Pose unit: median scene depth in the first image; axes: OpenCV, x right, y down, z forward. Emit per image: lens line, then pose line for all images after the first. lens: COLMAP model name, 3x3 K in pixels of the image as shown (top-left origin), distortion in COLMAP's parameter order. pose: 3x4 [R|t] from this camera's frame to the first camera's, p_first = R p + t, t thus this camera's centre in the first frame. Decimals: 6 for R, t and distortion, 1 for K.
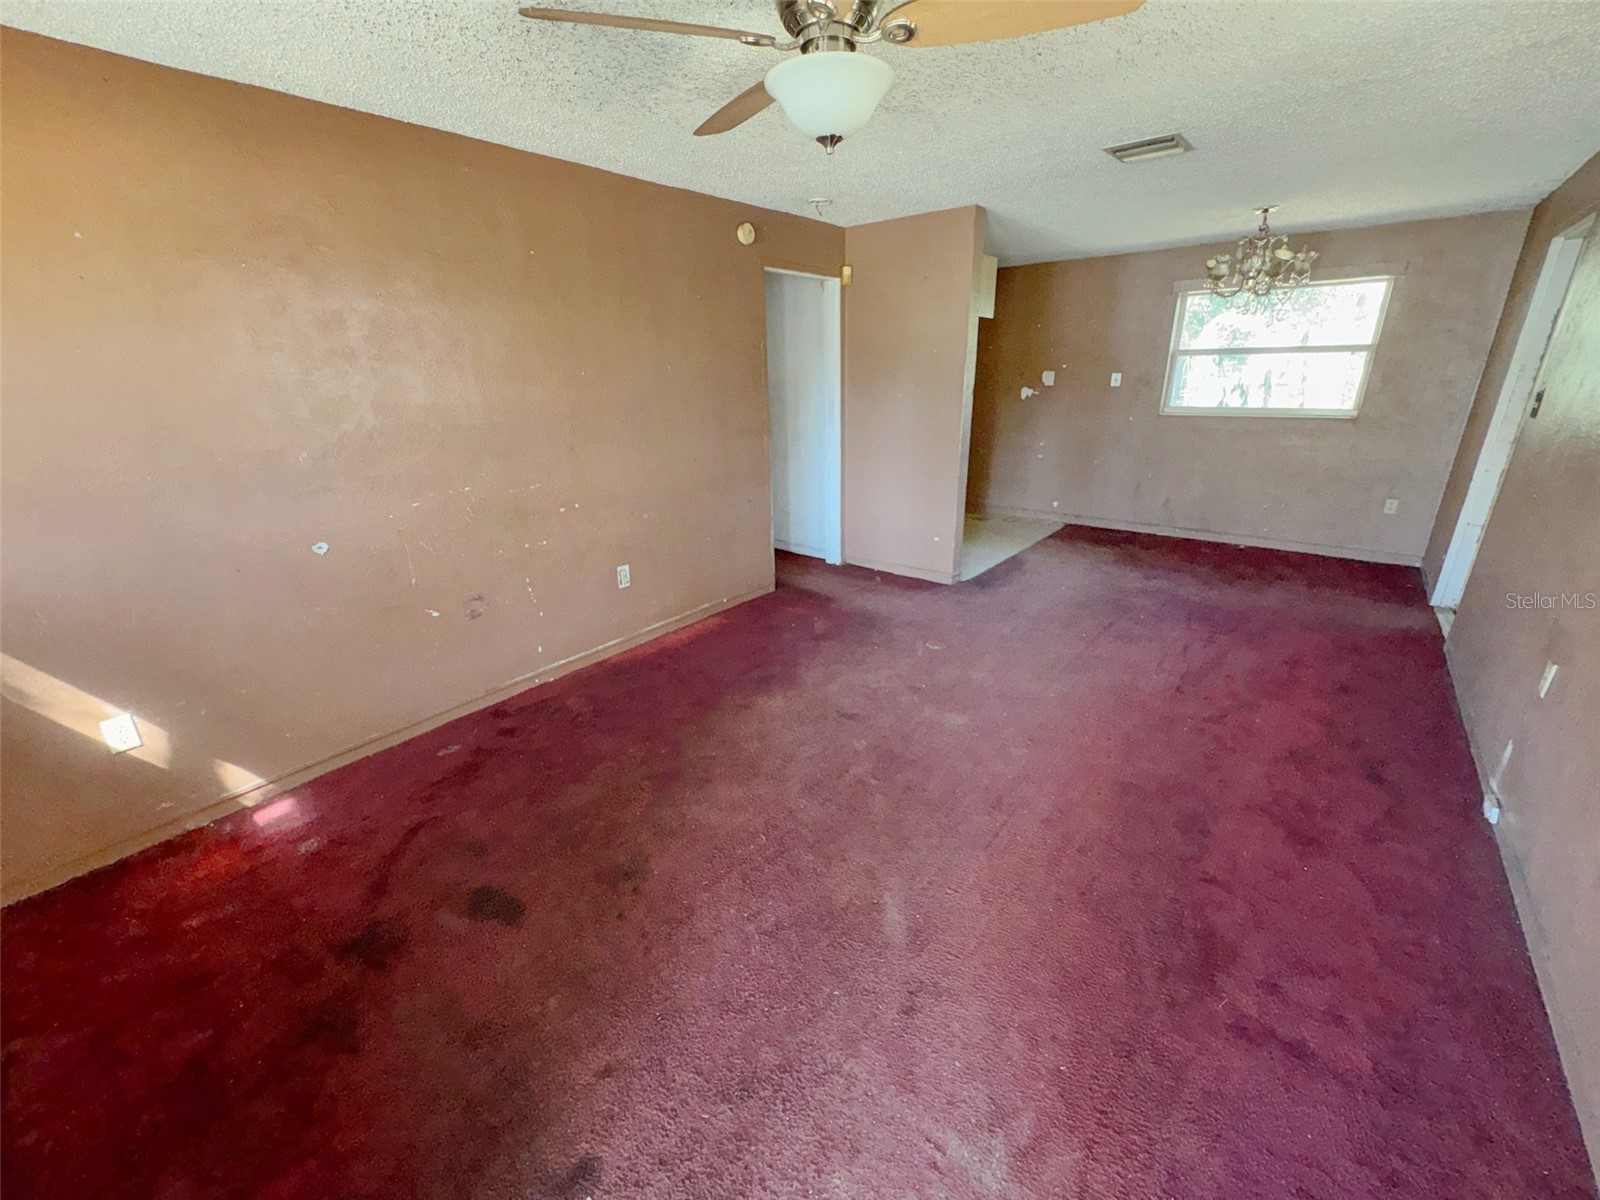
lens RADIAL K [[647.2, 0, 799.2], [0, 647.2, 601.3], [0, 0, 1]] dist [0.014016, 0.000070]
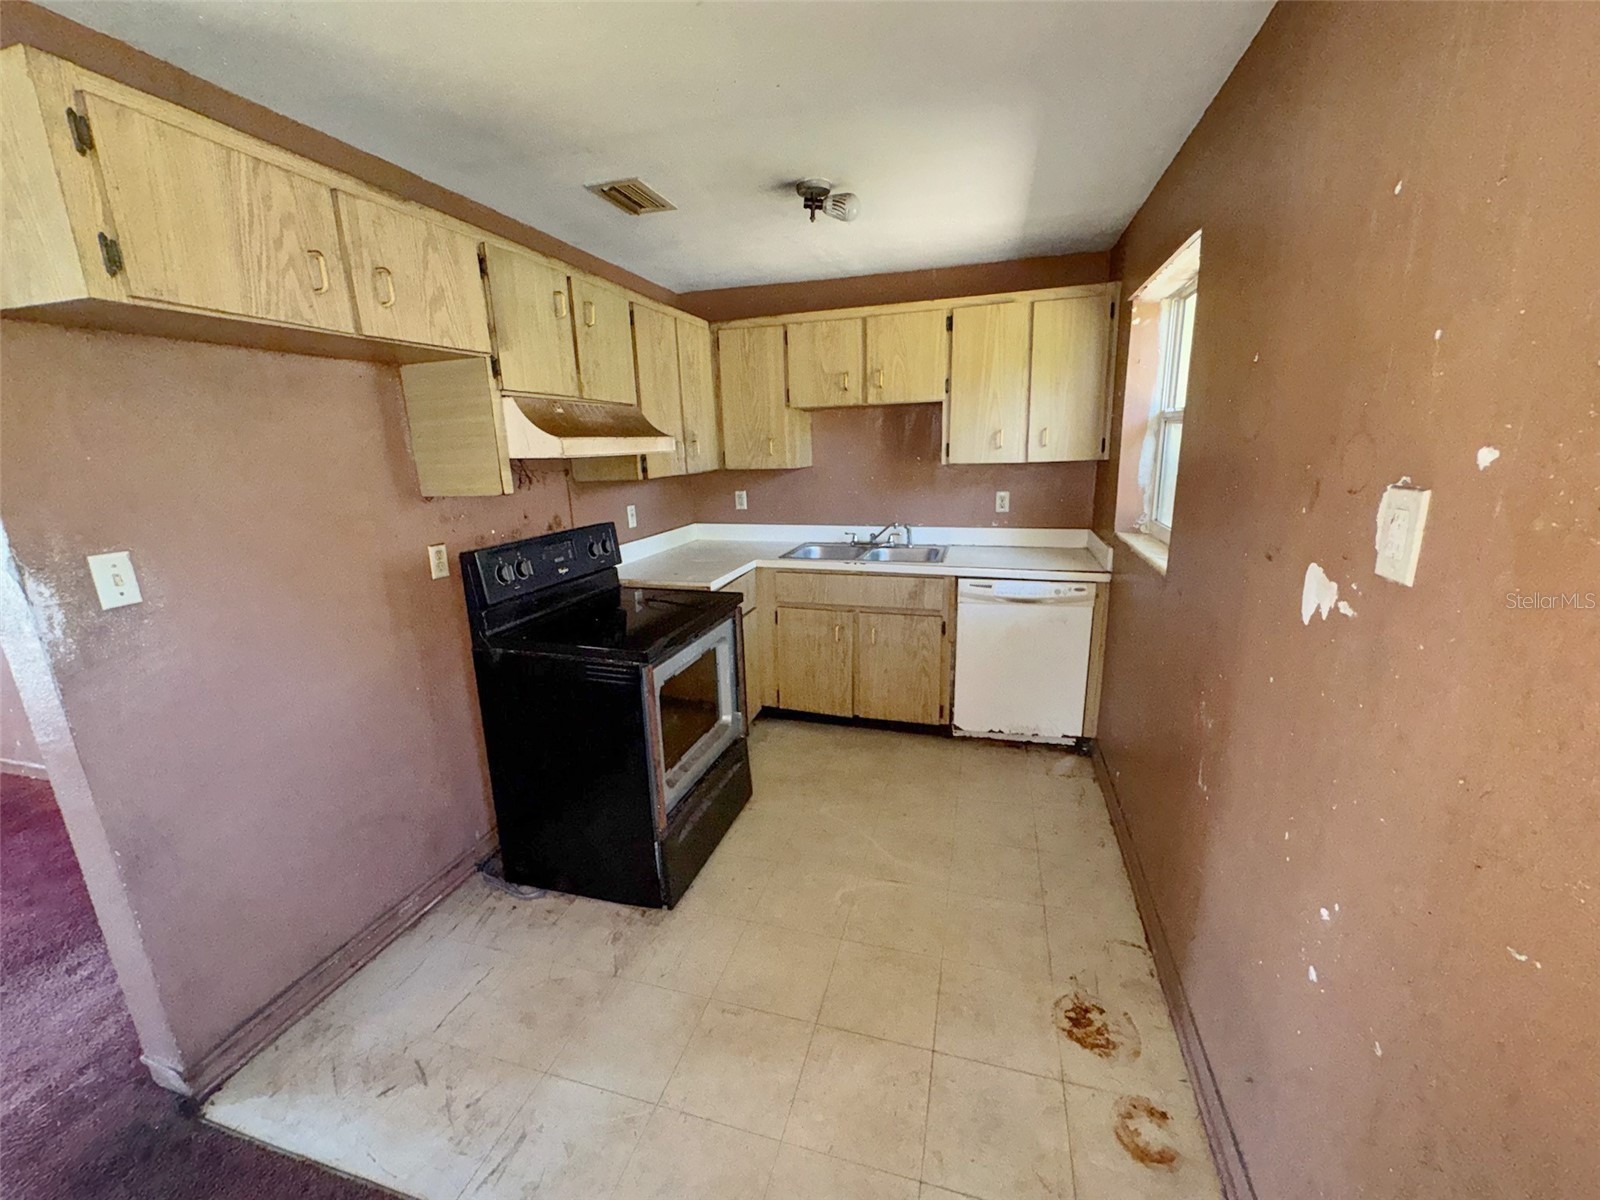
lens RADIAL K [[647.2, 0, 800.4], [0, 647.2, 600.0], [0, 0, 1]] dist [0.014016, 0.000070]
pose [[0.382383, 0.219608, -0.897527, 0.640684], [-0.288780, 0.951092, 0.109682, -0.418449], [0.877718, 0.217248, 0.427100, 1.119912]]
